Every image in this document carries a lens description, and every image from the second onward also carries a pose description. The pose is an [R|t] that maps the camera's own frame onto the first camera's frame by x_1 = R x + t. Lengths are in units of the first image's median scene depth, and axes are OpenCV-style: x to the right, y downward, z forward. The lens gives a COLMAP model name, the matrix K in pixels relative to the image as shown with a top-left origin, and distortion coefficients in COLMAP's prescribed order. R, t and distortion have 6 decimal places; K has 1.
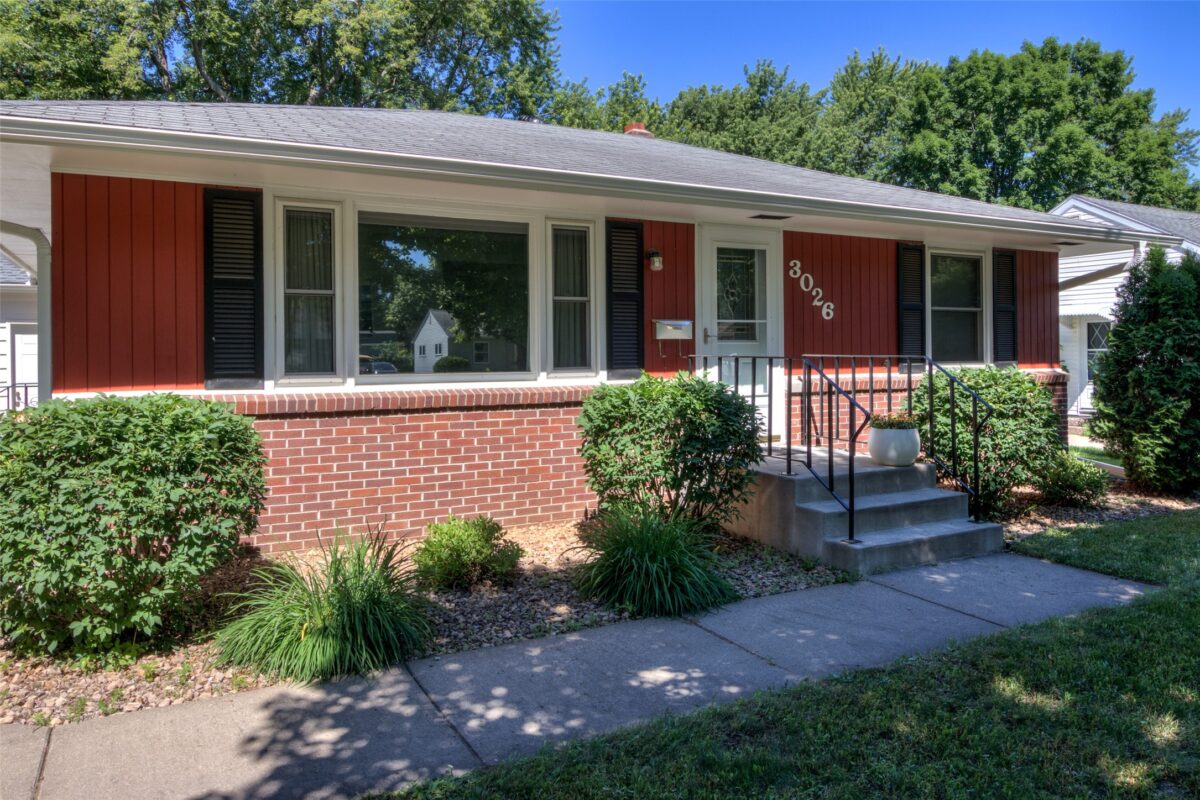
lens RADIAL K [[841.0, 0, 583.0], [0, 841.0, 354.6], [0, 0, 1]] dist [-0.007444, -0.004656]
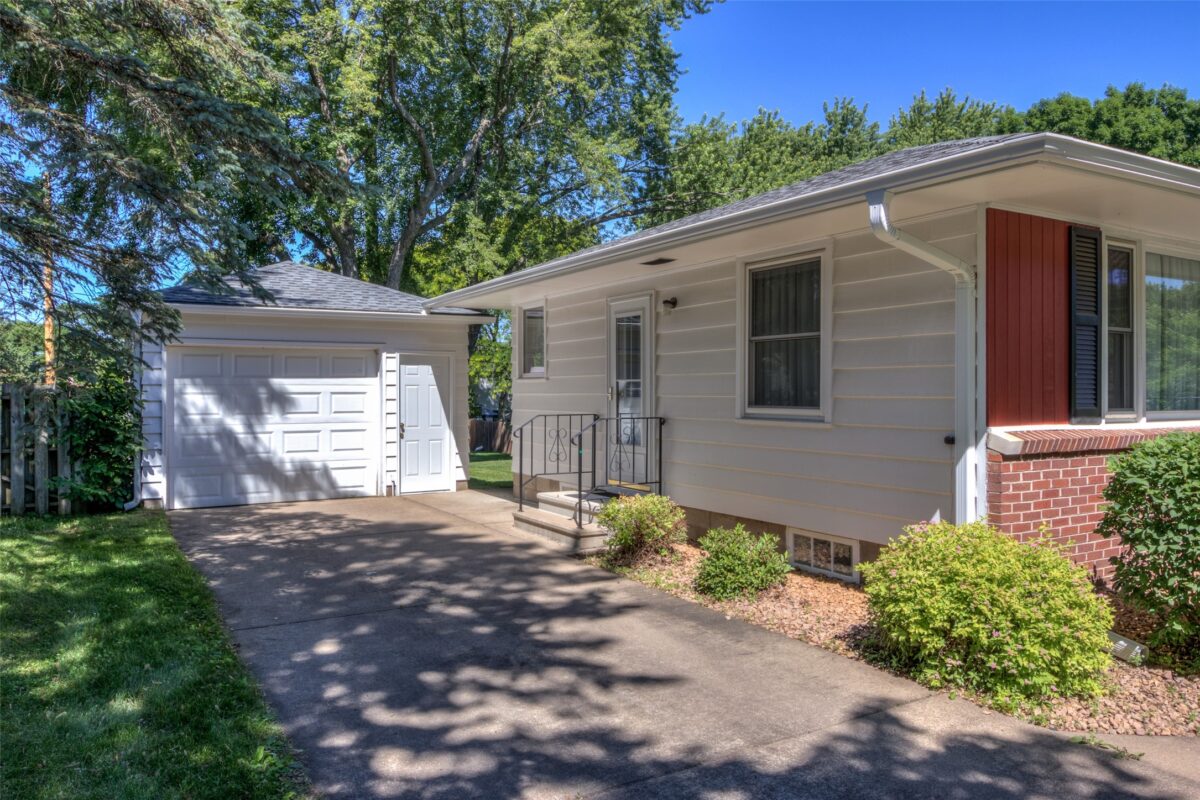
lens RADIAL K [[841.0, 0, 593.6], [0, 841.0, 400.7], [0, 0, 1]] dist [-0.007444, -0.004656]
pose [[0.999170, 0.010087, 0.039470, -0.142956], [-0.010670, 0.999837, 0.014587, 0.000374], [-0.039317, -0.014996, 0.999114, 0.001686]]
